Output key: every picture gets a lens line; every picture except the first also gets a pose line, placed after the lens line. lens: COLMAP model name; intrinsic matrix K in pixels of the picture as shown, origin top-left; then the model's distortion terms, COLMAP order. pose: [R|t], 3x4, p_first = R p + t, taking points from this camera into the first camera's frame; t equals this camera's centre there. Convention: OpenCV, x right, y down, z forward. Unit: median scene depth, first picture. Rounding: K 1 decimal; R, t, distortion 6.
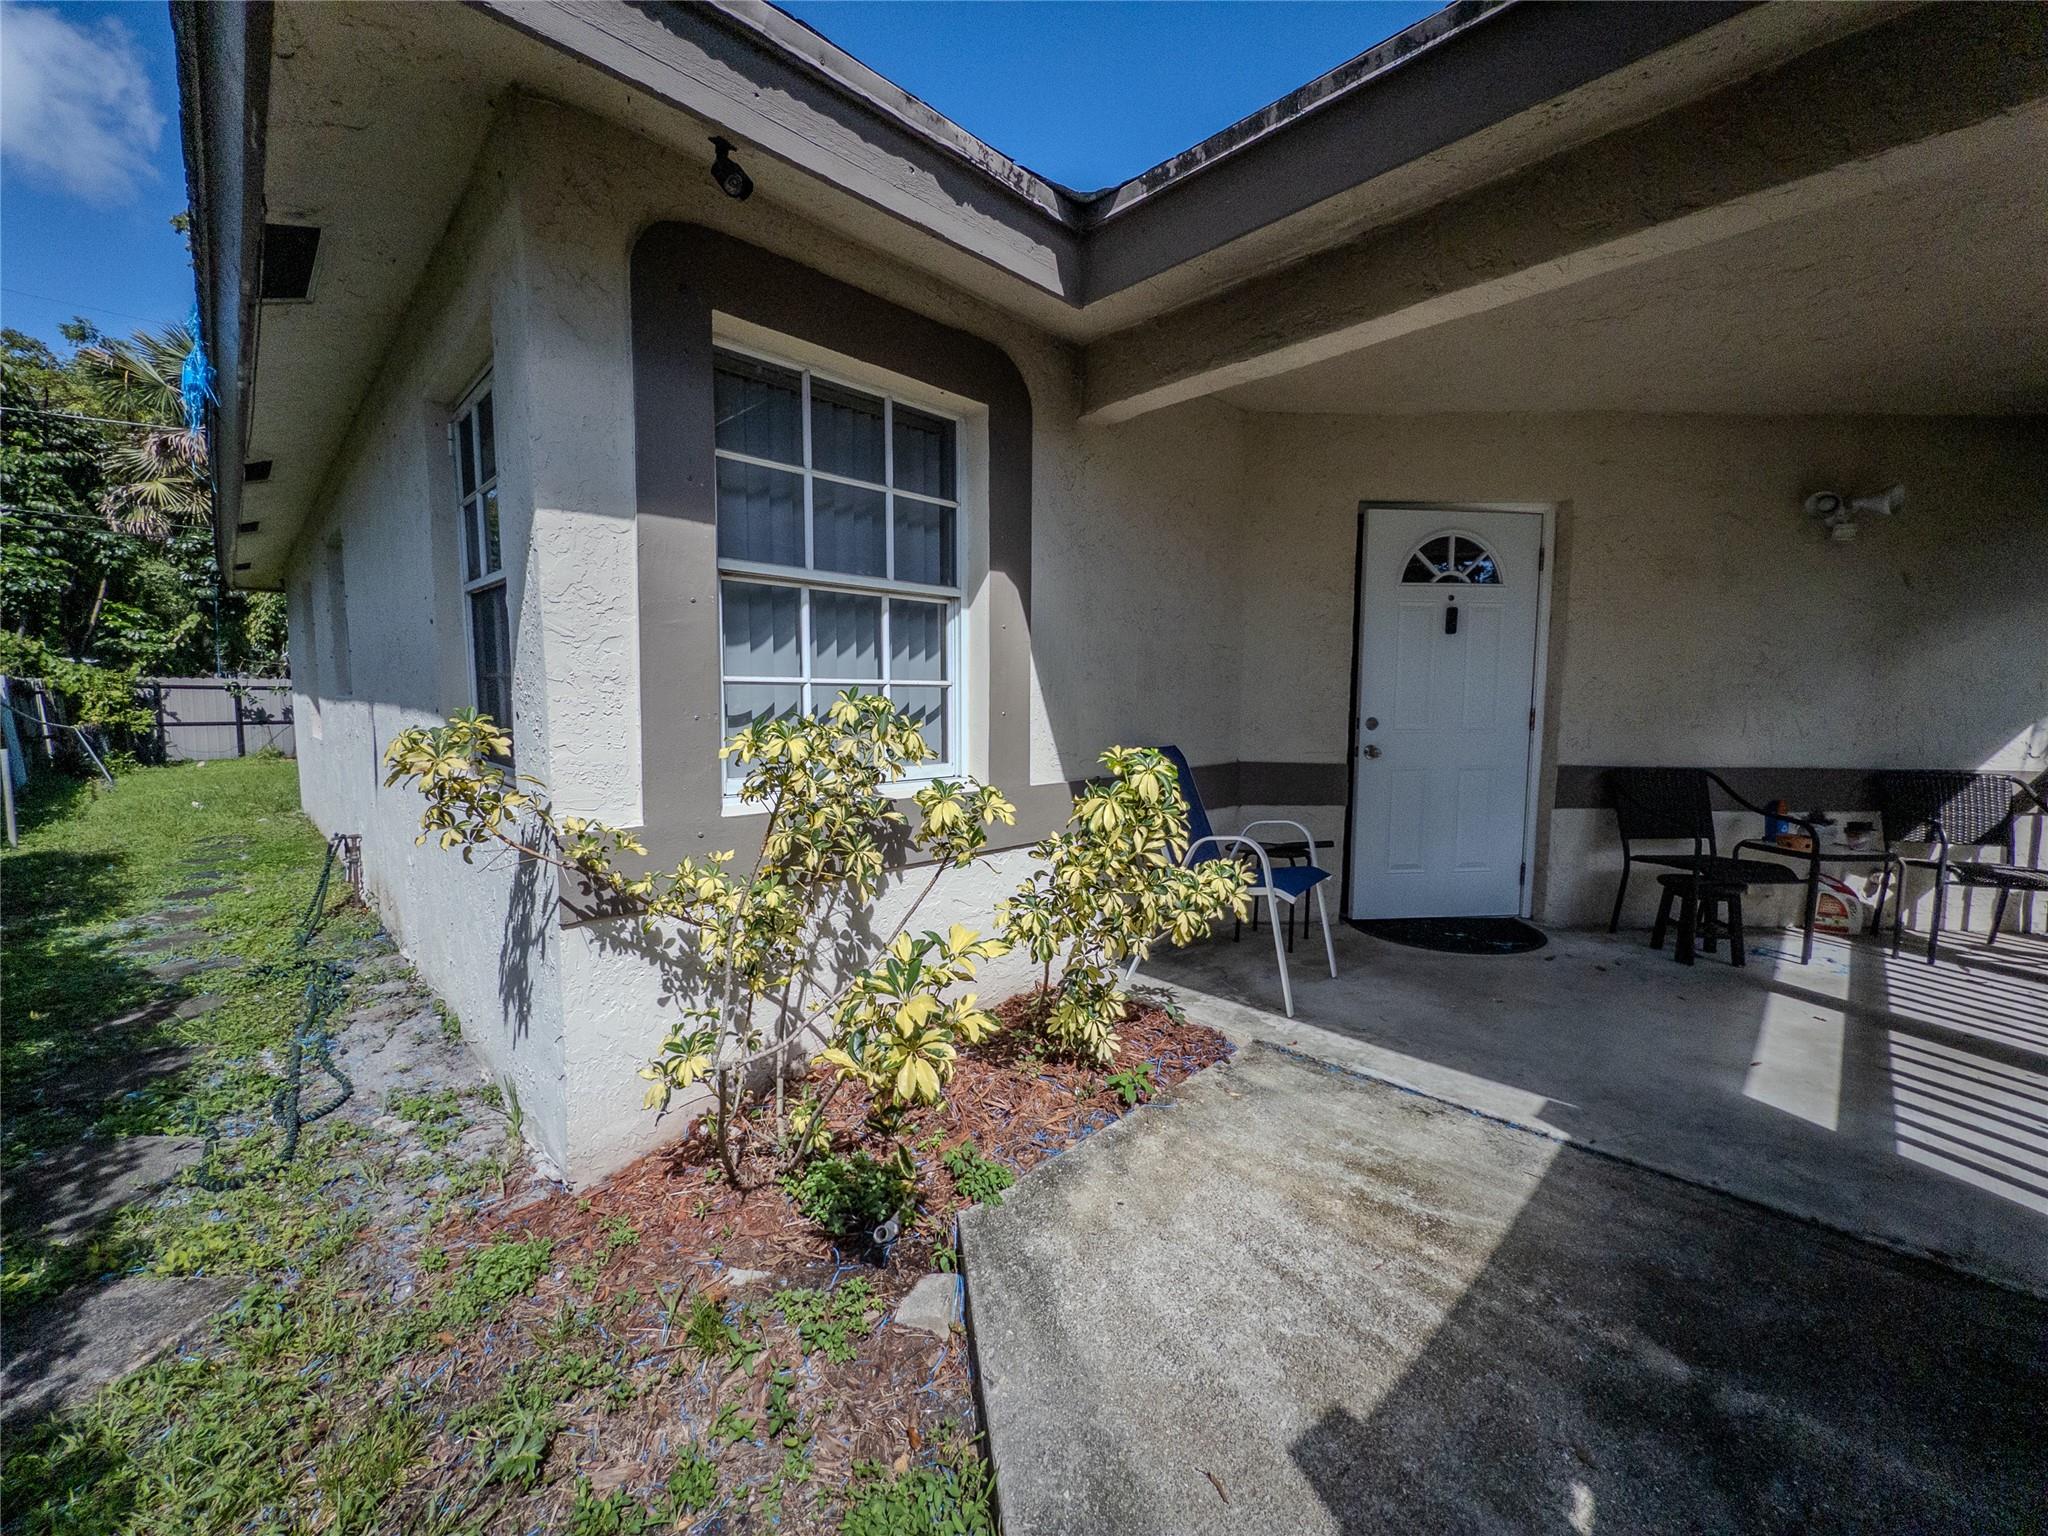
lens RADIAL K [[812.6, 0, 1027.8], [0, 812.6, 765.6], [0, 0, 1]] dist [-0.000352, -0.000508]
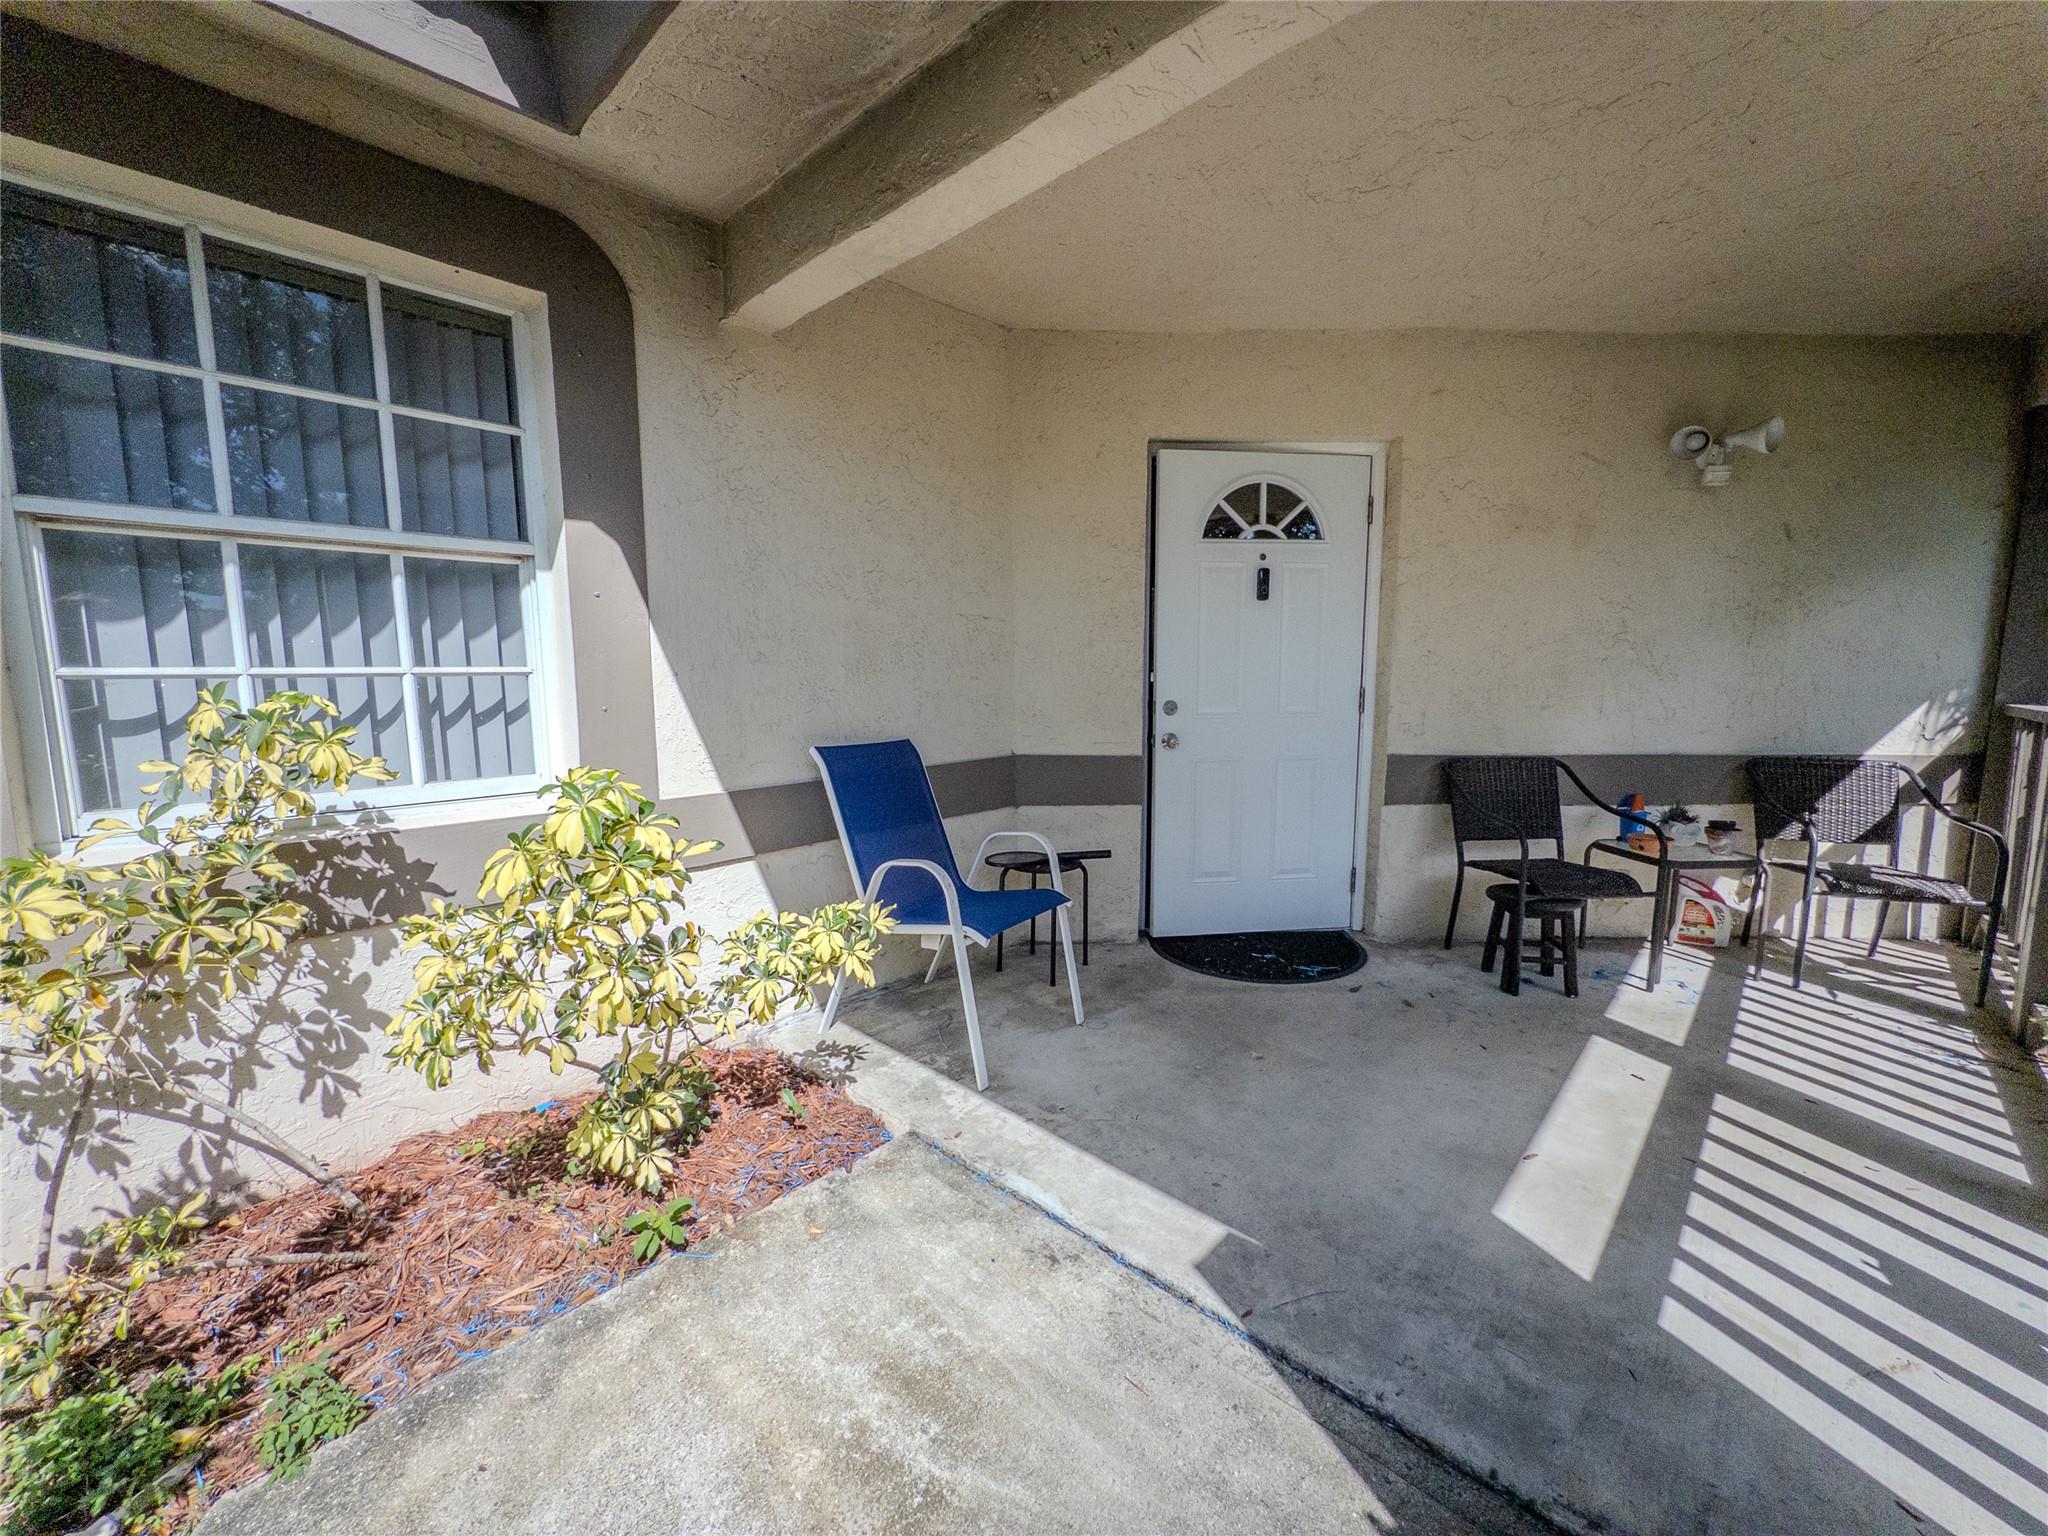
lens RADIAL K [[812.6, 0, 1026.4], [0, 812.6, 766.0], [0, 0, 1]] dist [-0.000352, -0.000508]
pose [[0.999540, -0.012099, 0.027805, 0.275838], [0.011043, 0.999223, 0.037831, -0.027453], [-0.028241, -0.037507, 0.998897, 0.175175]]
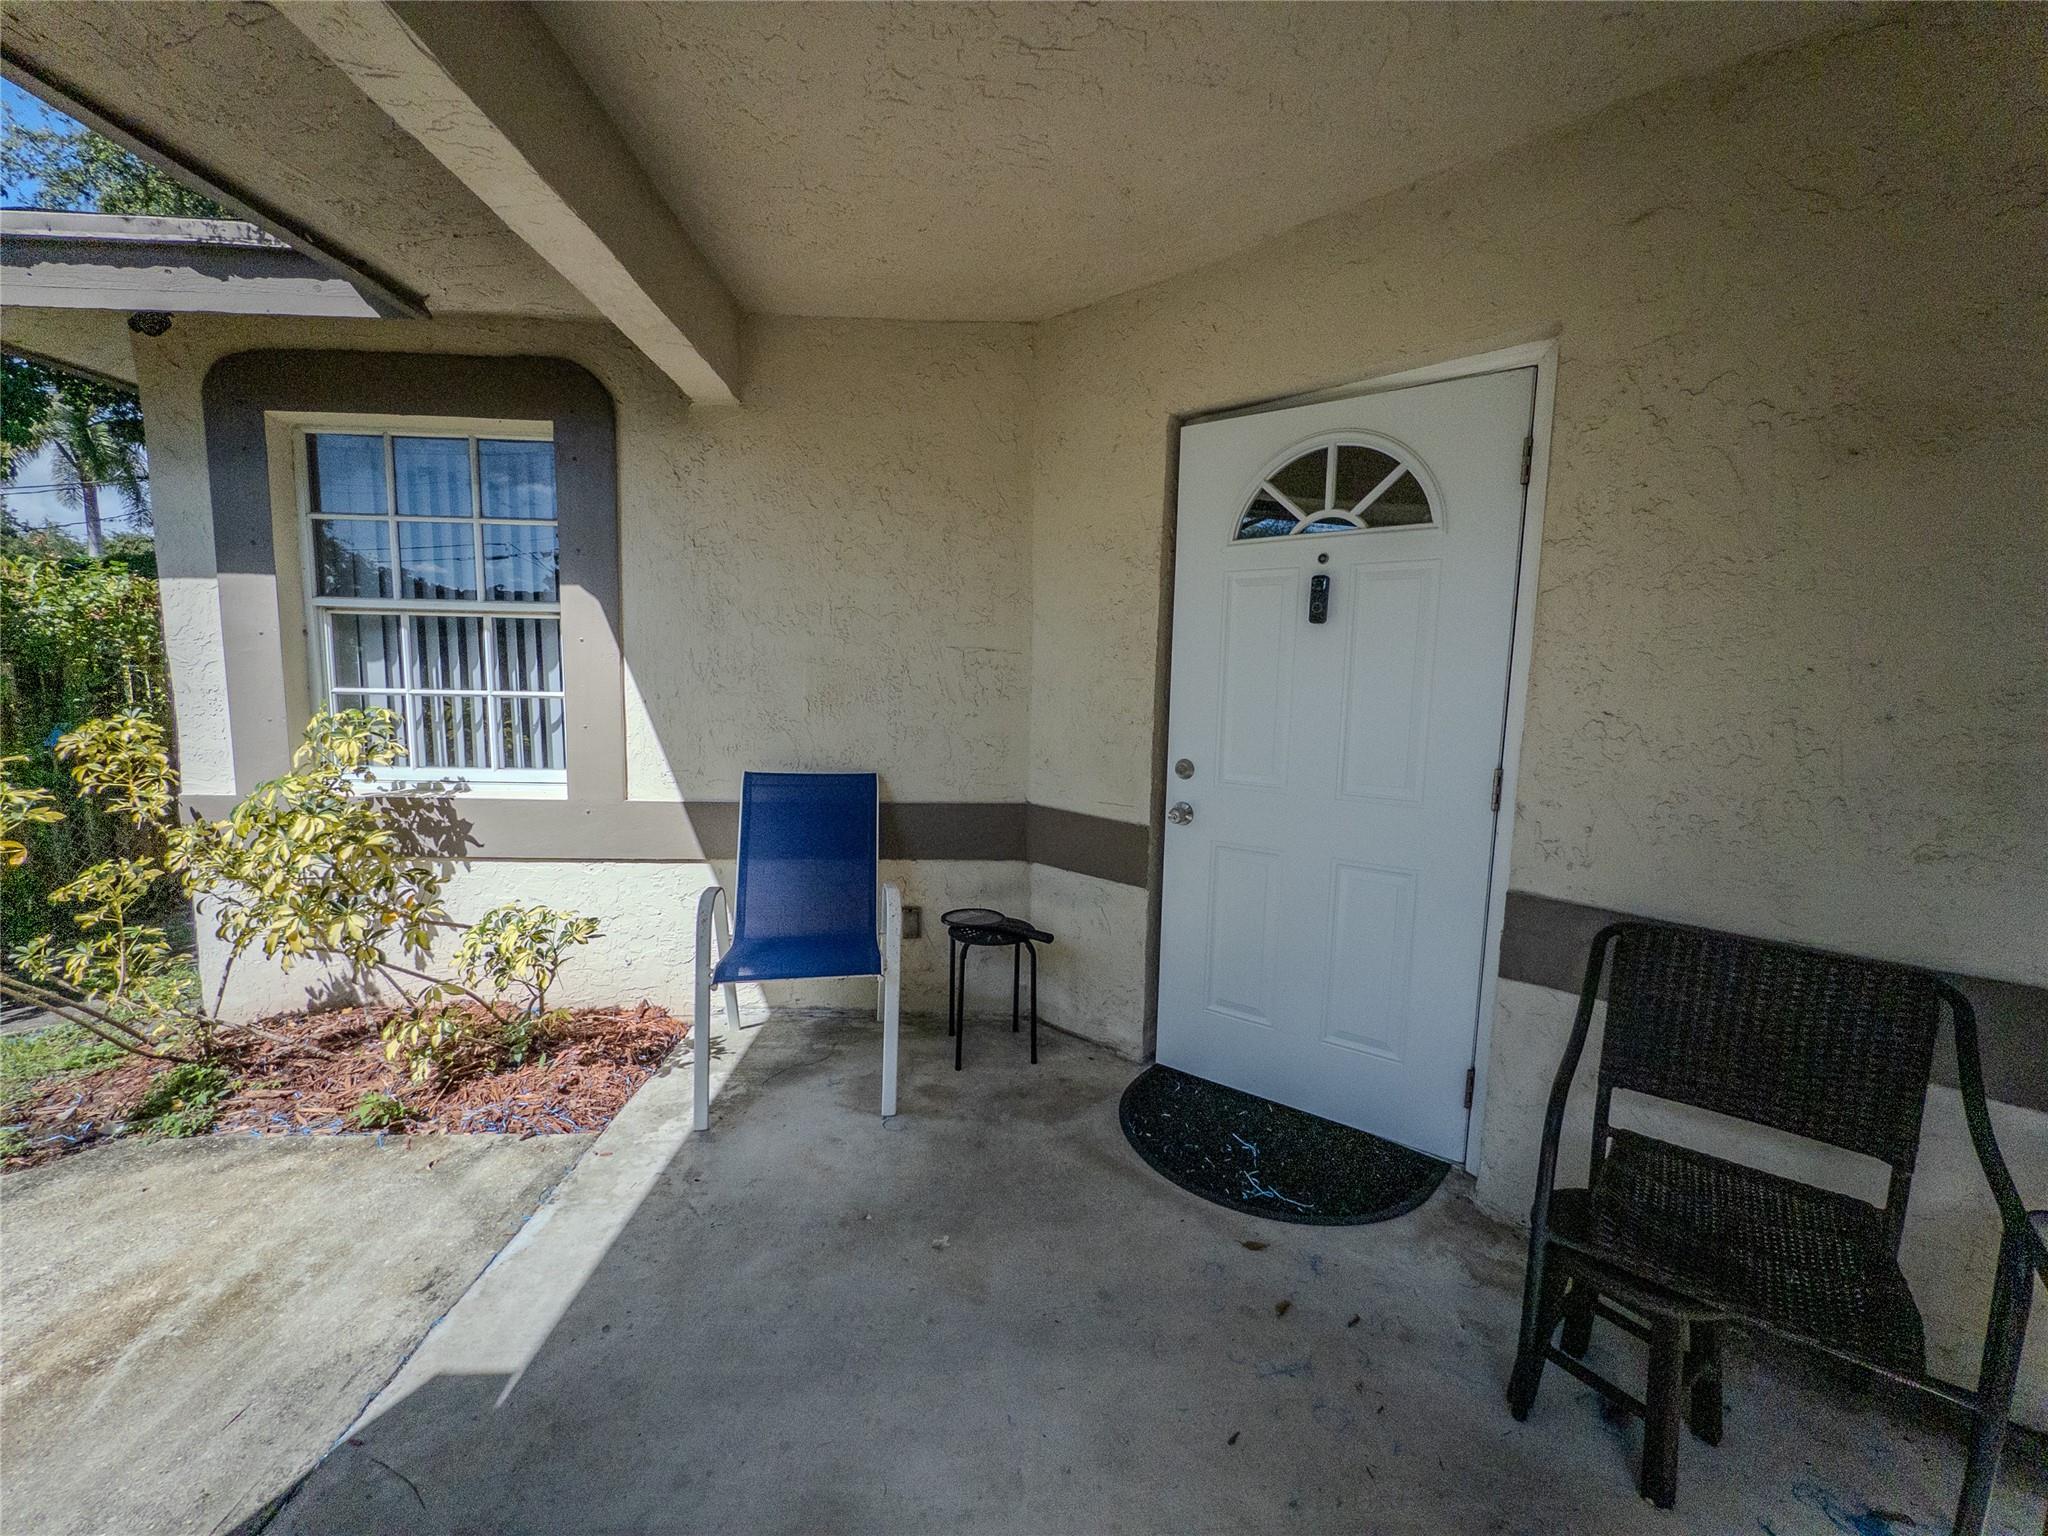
lens RADIAL K [[812.6, 0, 1029.3], [0, 812.6, 767.9], [0, 0, 1]] dist [-0.000352, -0.000508]
pose [[0.736502, 0.092115, -0.670134, 0.837328], [-0.074537, 0.995703, 0.054948, -0.086470], [0.672316, 0.009480, 0.740203, 0.496334]]
